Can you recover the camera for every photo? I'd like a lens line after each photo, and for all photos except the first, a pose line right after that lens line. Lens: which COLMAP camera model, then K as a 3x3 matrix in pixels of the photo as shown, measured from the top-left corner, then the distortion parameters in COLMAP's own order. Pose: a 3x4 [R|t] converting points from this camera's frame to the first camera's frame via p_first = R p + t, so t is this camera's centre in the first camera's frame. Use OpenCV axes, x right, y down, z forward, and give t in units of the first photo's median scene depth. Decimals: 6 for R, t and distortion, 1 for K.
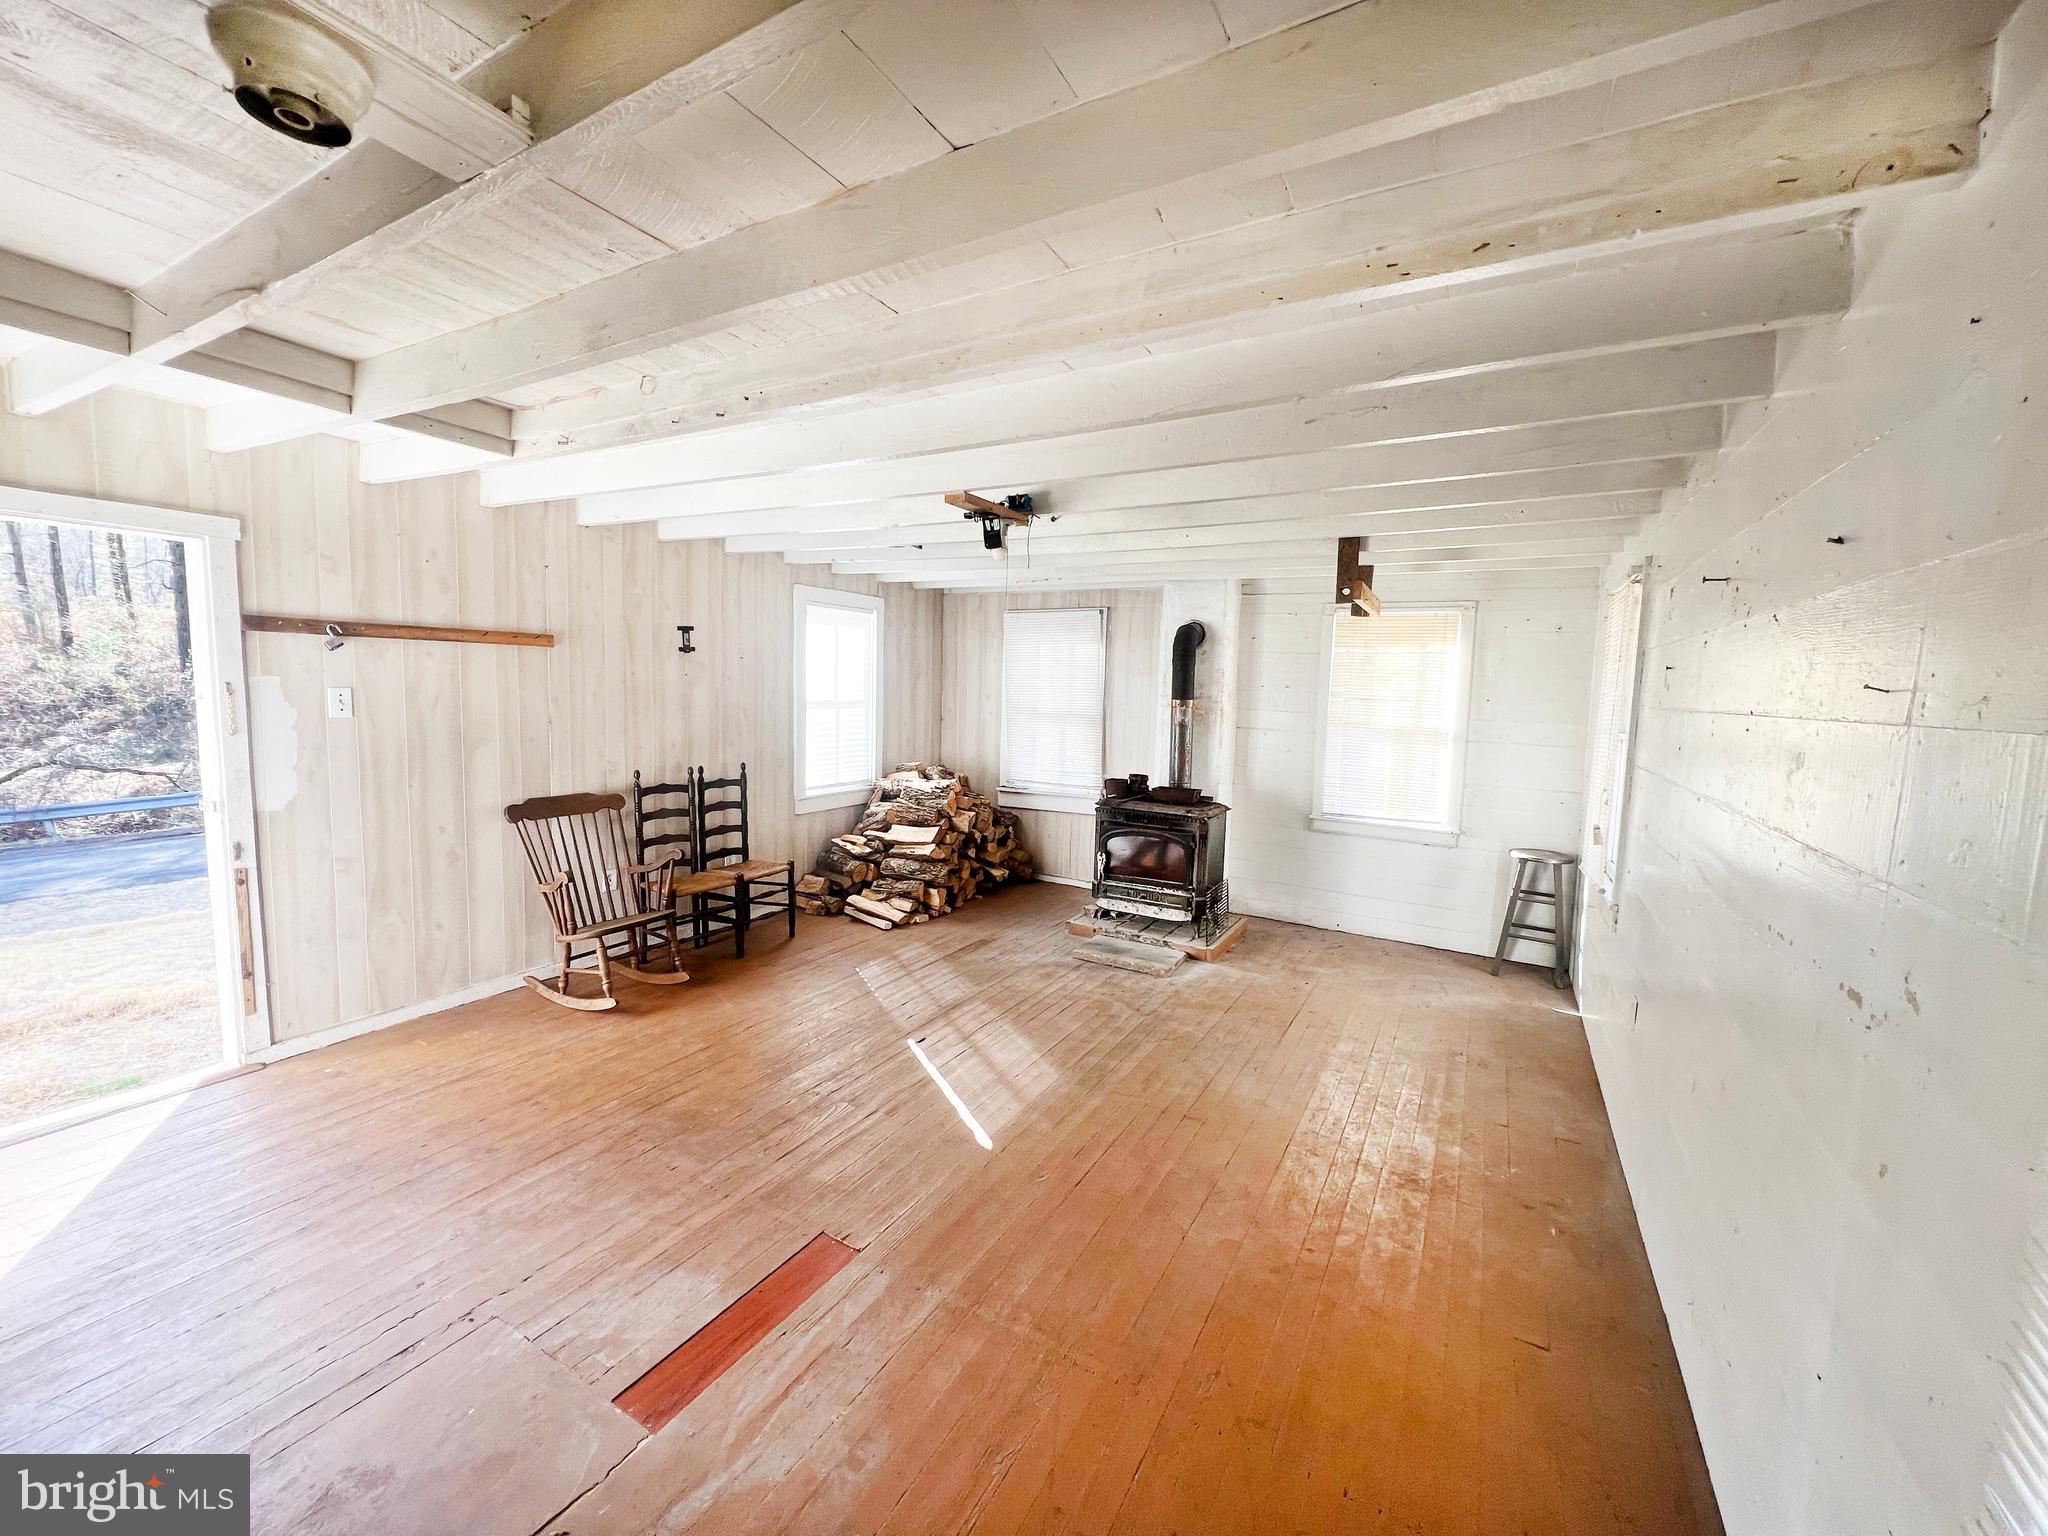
lens RADIAL K [[815.7, 0, 1019.1], [0, 815.7, 764.2], [0, 0, 1]] dist [-0.002489, -0.000114]
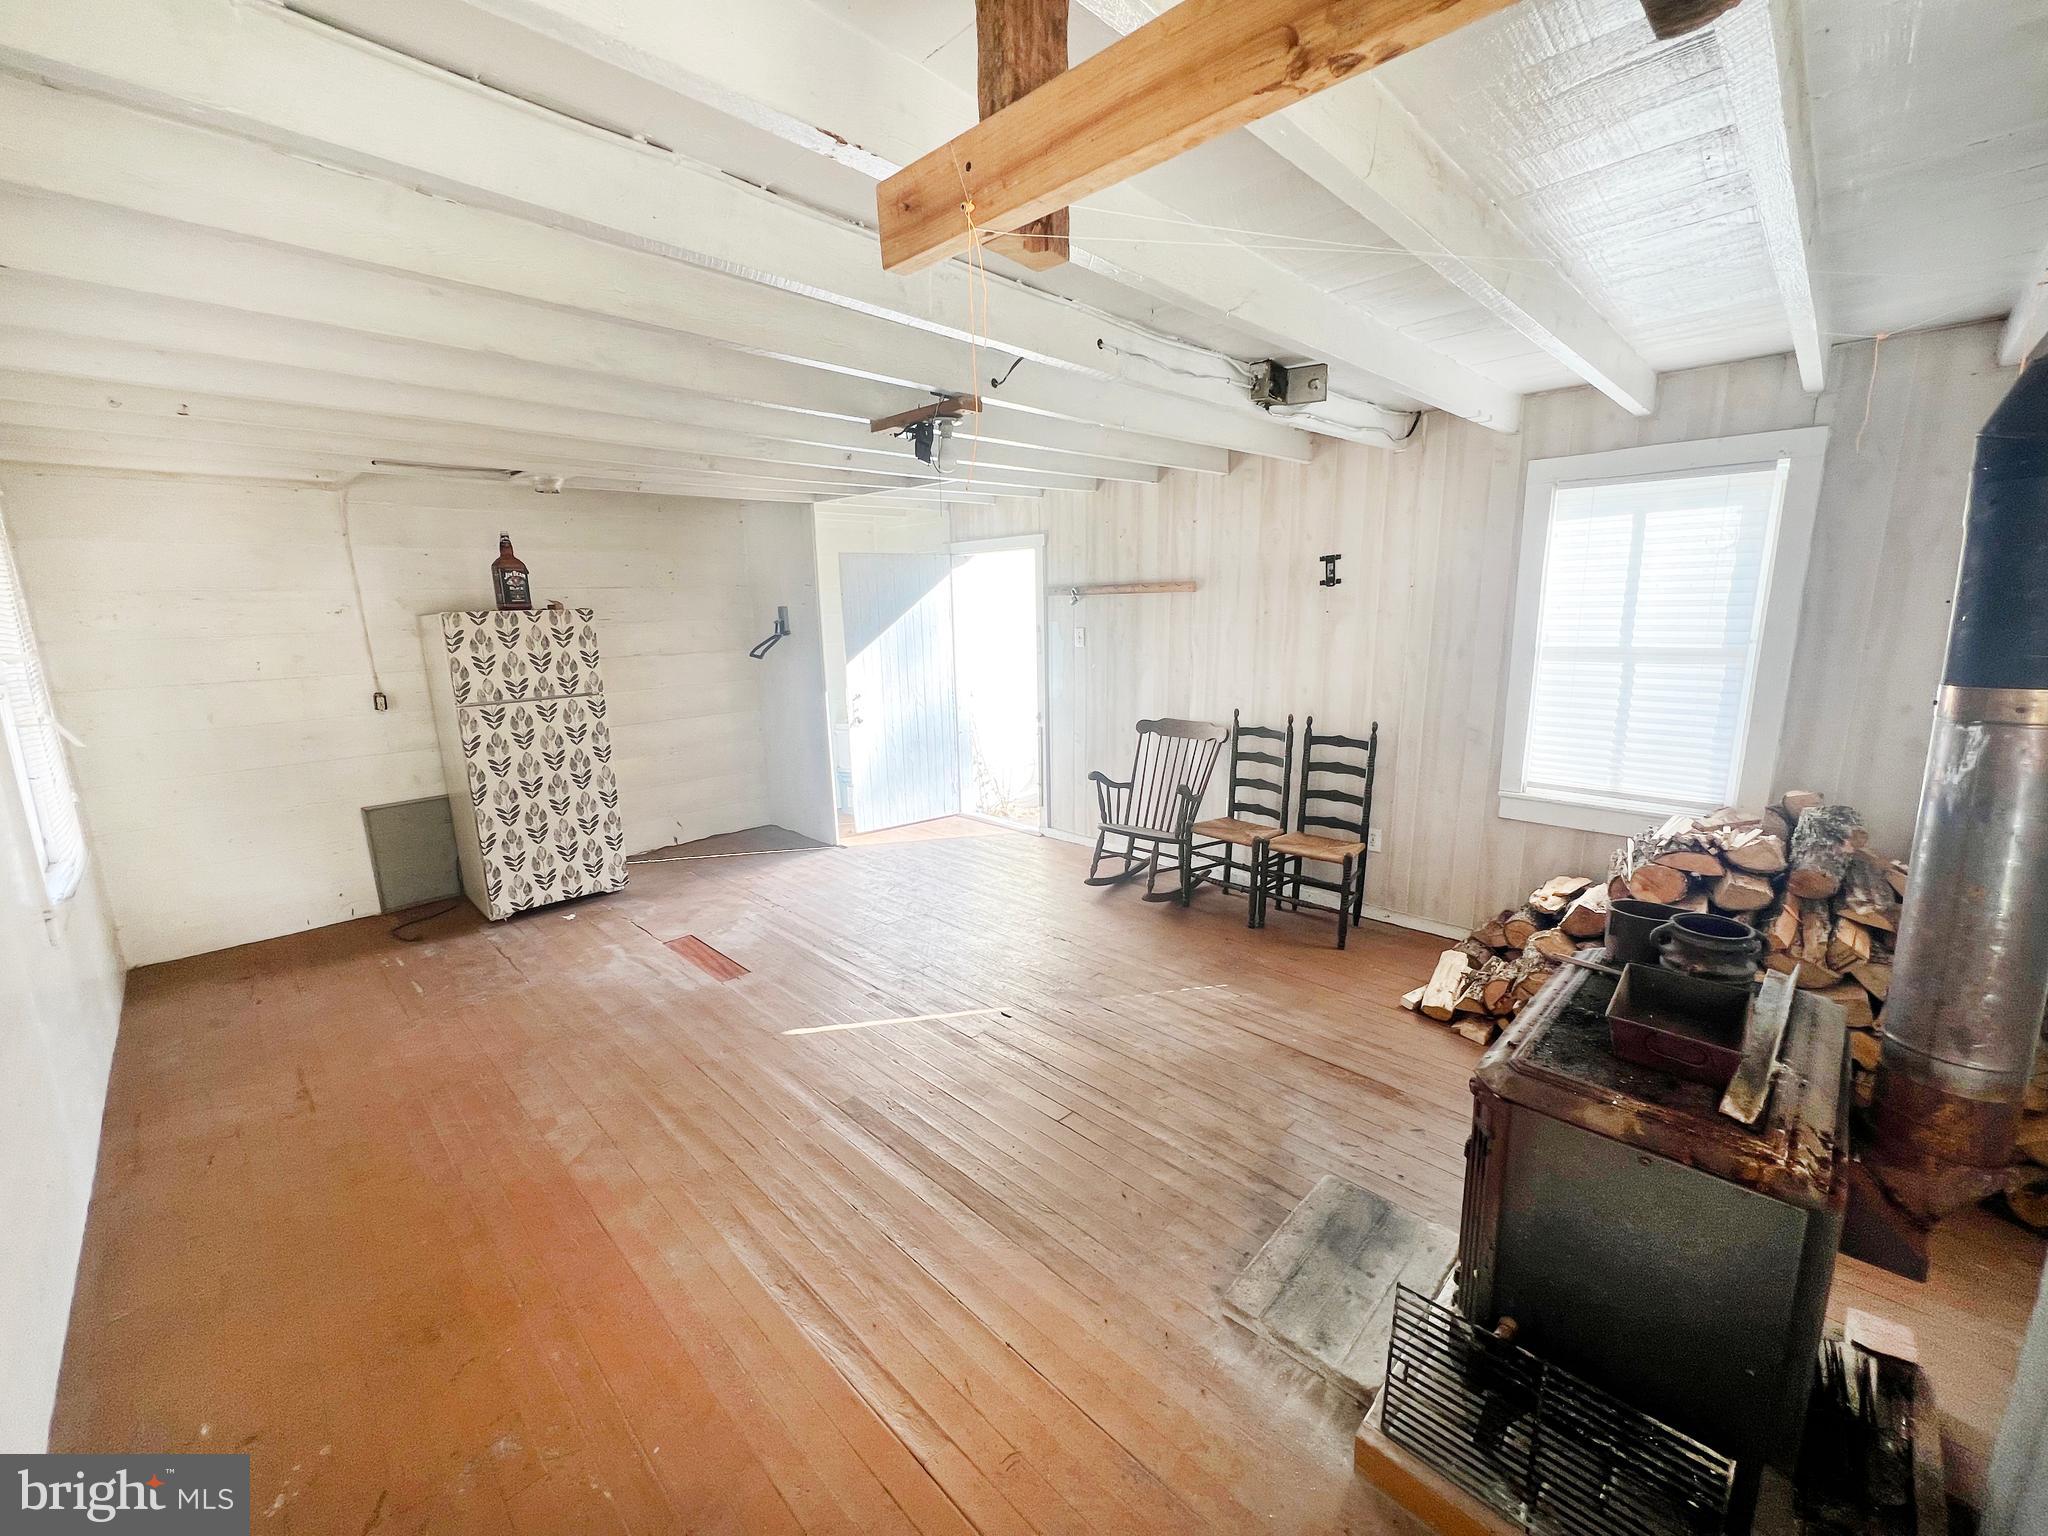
lens RADIAL K [[815.7, 0, 1019.1], [0, 815.7, 764.2], [0, 0, 1]] dist [-0.002489, -0.000114]
pose [[-0.260751, 0.156278, -0.952673, 0.562607], [-0.086467, 0.979064, 0.184274, -0.085530], [0.961526, 0.130424, -0.241779, 0.955404]]
